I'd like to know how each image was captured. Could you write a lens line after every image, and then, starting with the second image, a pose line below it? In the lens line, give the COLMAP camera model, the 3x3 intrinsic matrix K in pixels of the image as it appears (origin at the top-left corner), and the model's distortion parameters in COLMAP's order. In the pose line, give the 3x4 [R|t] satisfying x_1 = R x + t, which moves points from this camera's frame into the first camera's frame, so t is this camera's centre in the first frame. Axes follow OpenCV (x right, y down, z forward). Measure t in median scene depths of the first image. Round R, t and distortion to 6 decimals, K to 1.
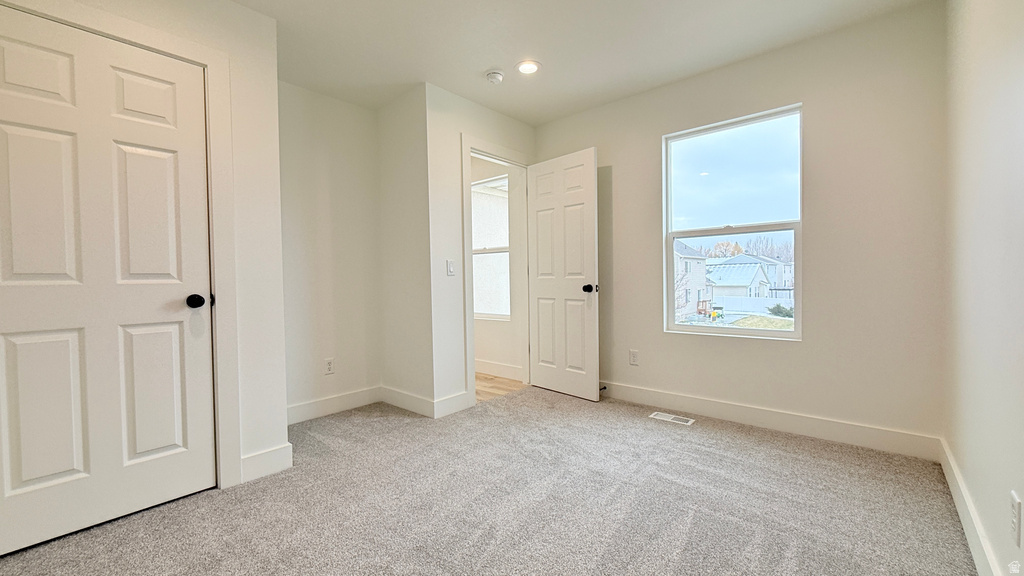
lens RADIAL K [[418.5, 0, 512.0], [0, 418.5, 288.0], [0, 0, 1]] dist [0.031890, 0.000078]
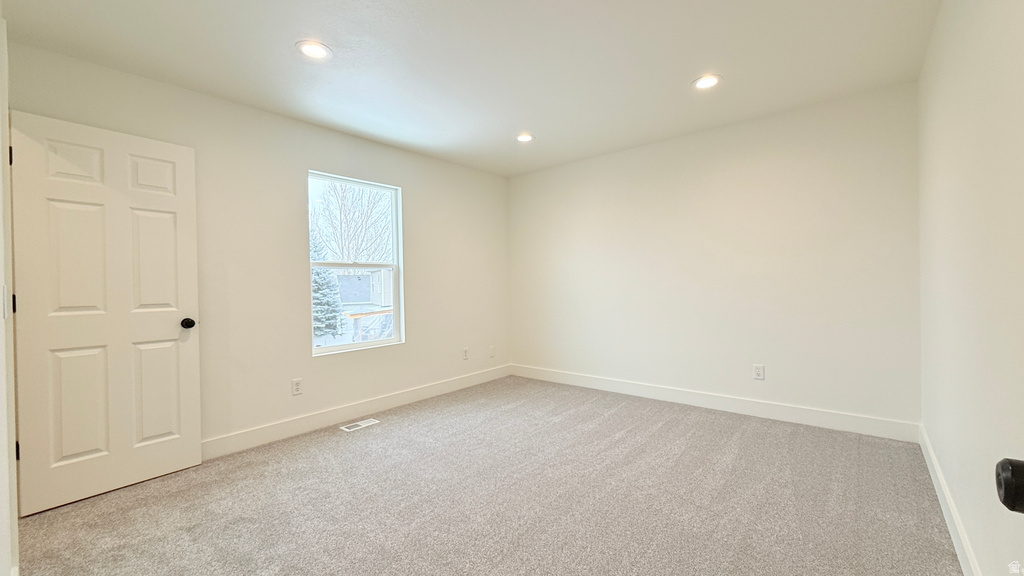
lens RADIAL K [[388.3, 0, 512.0], [0, 388.3, 288.0], [0, 0, 1]] dist [-0.000858, 0.000026]
pose [[0.012582, 0.020552, 0.999710, -0.841503], [0.060582, 0.997936, -0.021278, -0.019038], [-0.998084, 0.060832, 0.011311, 0.683491]]
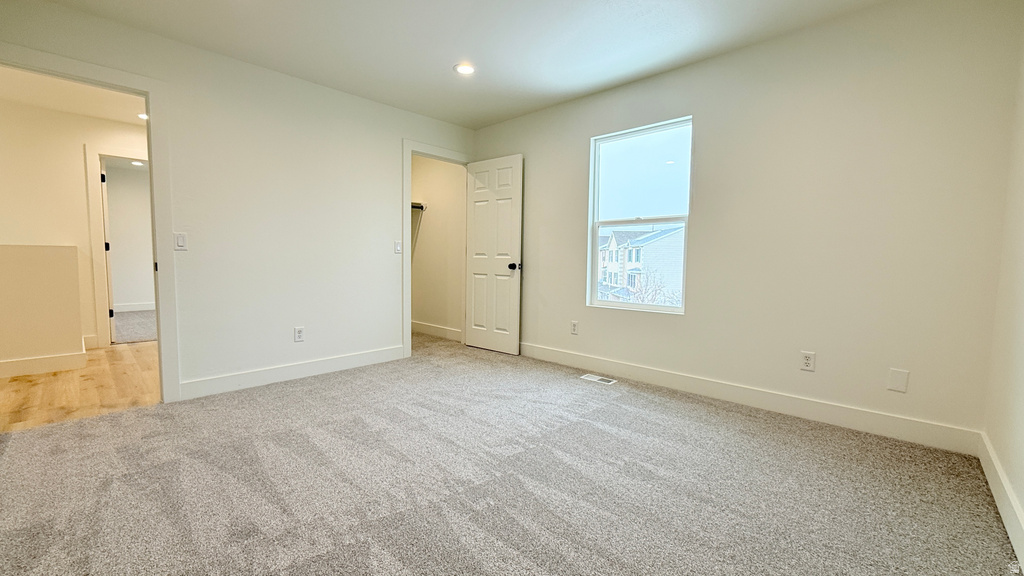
lens RADIAL K [[410.1, 0, 512.0], [0, 410.1, 288.0], [0, 0, 1]] dist [0.017153, -0.000084]
pose [[0.998862, 0.028516, -0.038230, 0.206312], [-0.026567, 0.998368, 0.050558, 0.002157], [0.039609, -0.049485, 0.997989, -0.174177]]
